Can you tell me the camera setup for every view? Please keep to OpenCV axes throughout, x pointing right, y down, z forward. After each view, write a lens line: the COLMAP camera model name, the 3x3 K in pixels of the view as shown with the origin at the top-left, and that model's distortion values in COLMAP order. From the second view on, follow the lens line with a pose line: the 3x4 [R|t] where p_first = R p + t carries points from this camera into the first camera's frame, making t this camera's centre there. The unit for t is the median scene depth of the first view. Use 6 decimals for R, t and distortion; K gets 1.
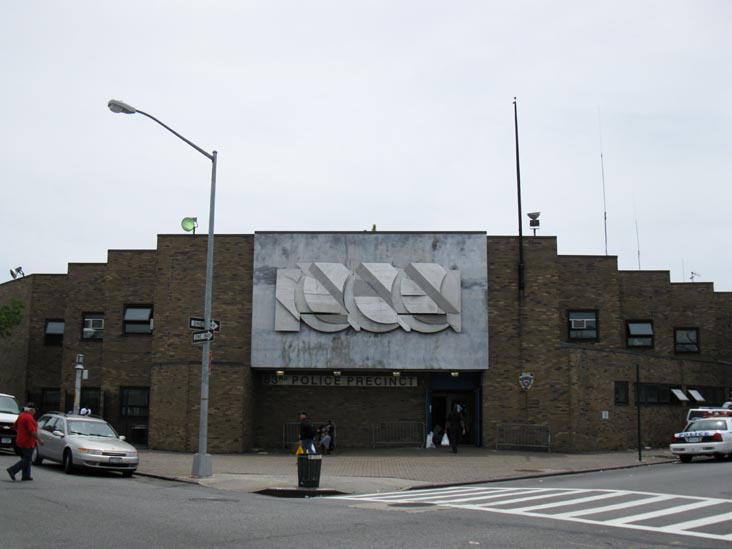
lens RADIAL K [[854.4, 0, 363.9], [0, 854.4, 273.2], [0, 0, 1]] dist [-0.002682, 0.000000]
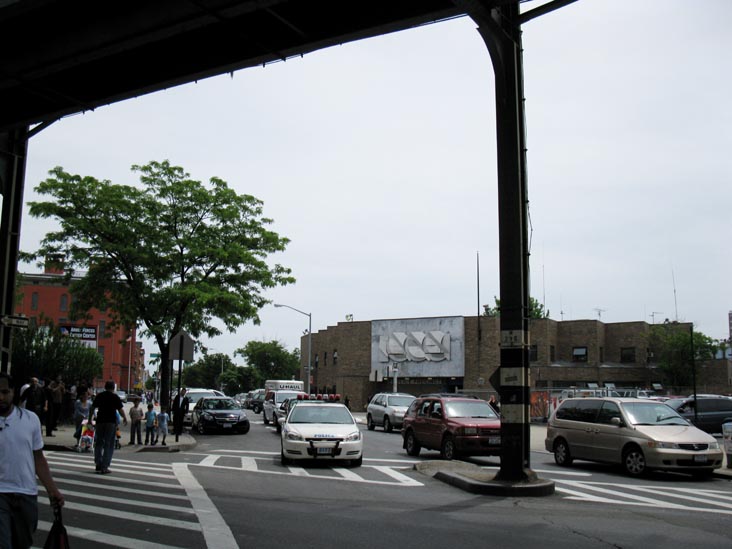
lens RADIAL K [[854.4, 0, 366.9], [0, 854.4, 274.8], [0, 0, 1]] dist [-0.002682, 0.000000]
pose [[0.886835, -0.070813, -0.456628, 0.973555], [0.078263, 0.996929, -0.002604, -0.172006], [0.455410, -0.033428, 0.889654, -1.141416]]
